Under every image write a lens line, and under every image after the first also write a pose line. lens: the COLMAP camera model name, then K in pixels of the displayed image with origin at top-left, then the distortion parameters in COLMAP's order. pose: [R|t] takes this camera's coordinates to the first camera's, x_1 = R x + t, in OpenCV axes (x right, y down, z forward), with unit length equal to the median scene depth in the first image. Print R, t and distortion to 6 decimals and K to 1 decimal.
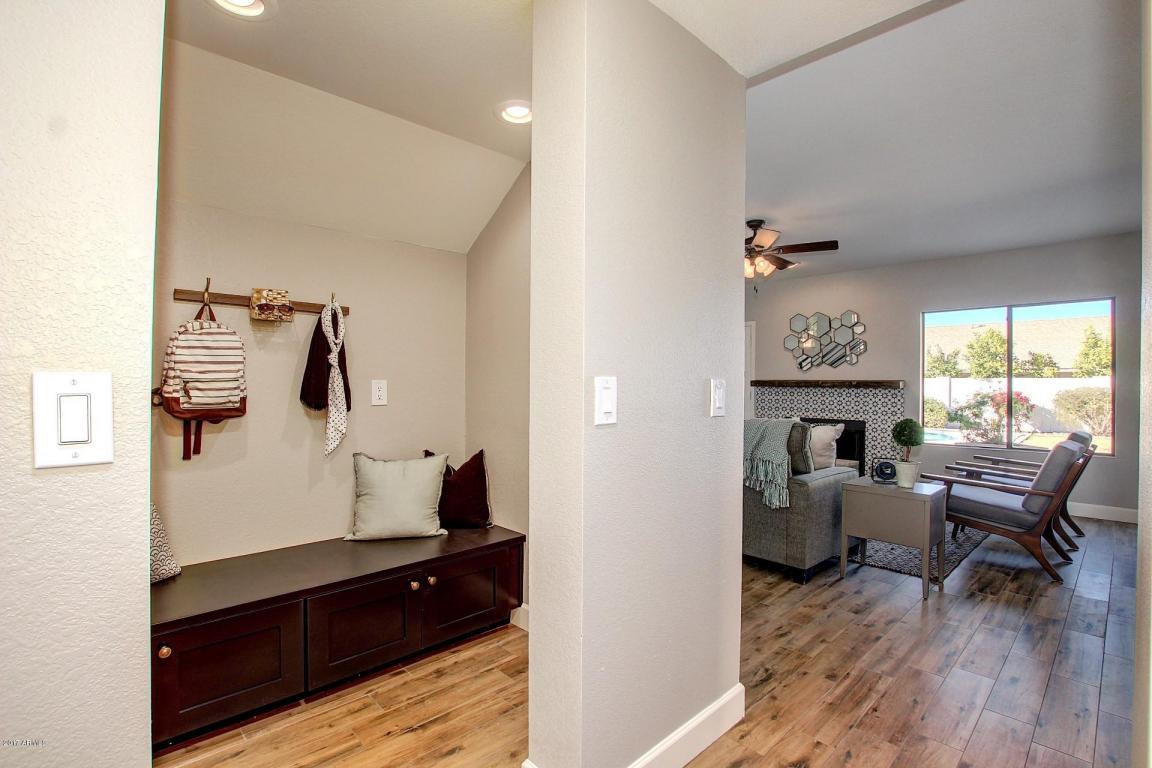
lens RADIAL K [[538.1, 0, 576.0], [0, 538.1, 384.0], [0, 0, 1]] dist [-0.024432, 0.000567]
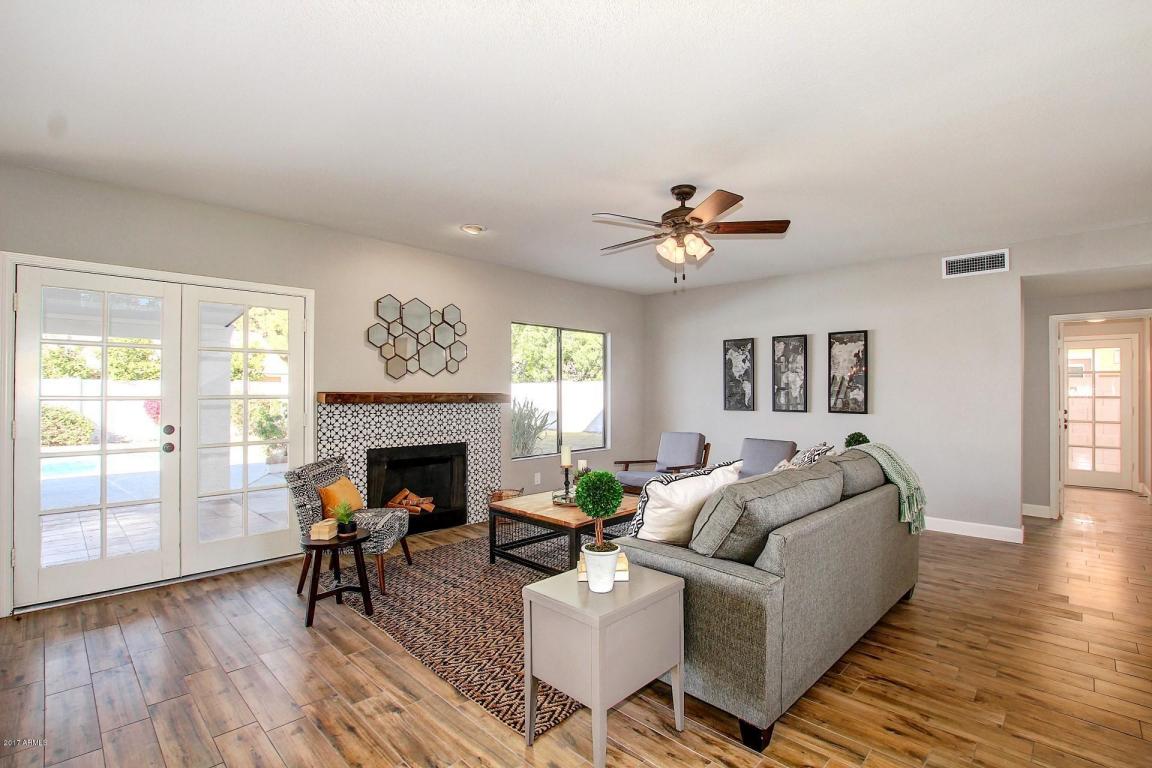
lens RADIAL K [[526.2, 0, 576.0], [0, 526.2, 384.0], [0, 0, 1]] dist [-0.044978, 0.000200]
pose [[-0.046609, 0.005236, 0.998900, -0.278975], [-0.005747, 0.999968, -0.005510, -0.017364], [-0.998897, -0.005998, -0.046577, 0.870661]]
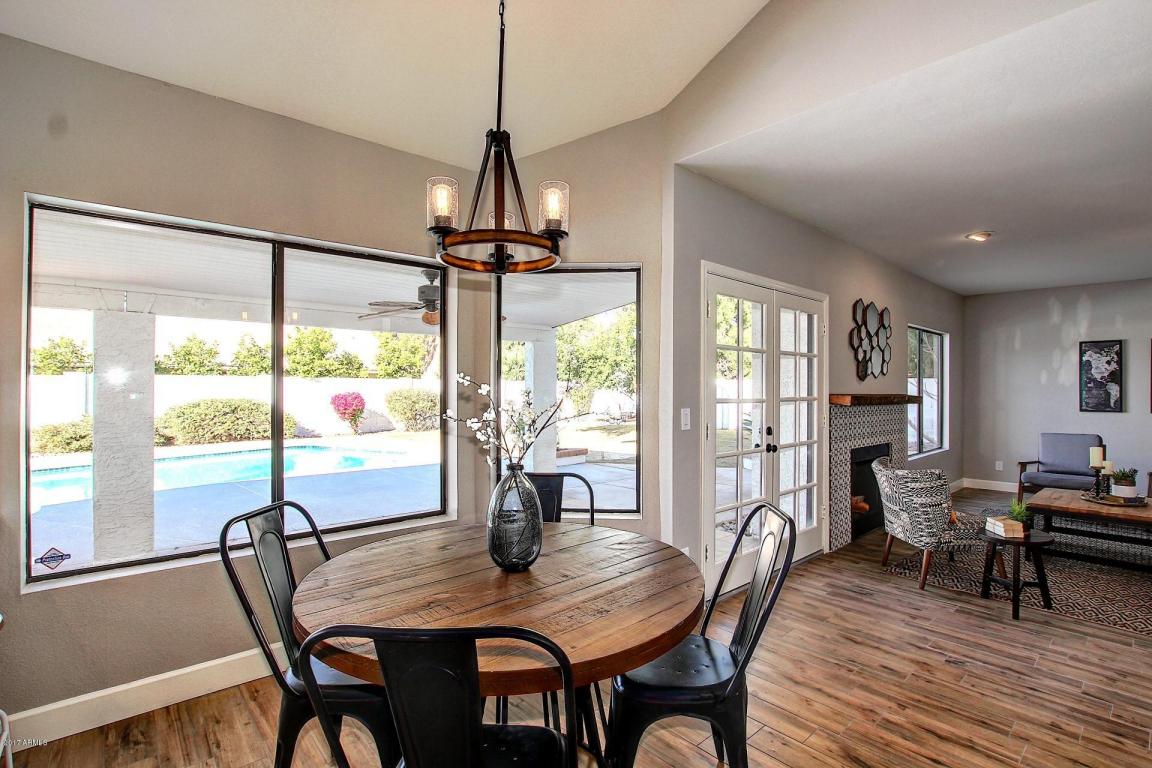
lens RADIAL K [[517.0, 0, 576.0], [0, 517.0, 384.0], [0, 0, 1]] dist [-0.023787, 0.000636]
pose [[0.039025, -0.000238, 0.999238, -0.293340], [-0.010037, 0.999949, 0.000630, -0.018693], [-0.999188, -0.010054, 0.039021, 1.496713]]
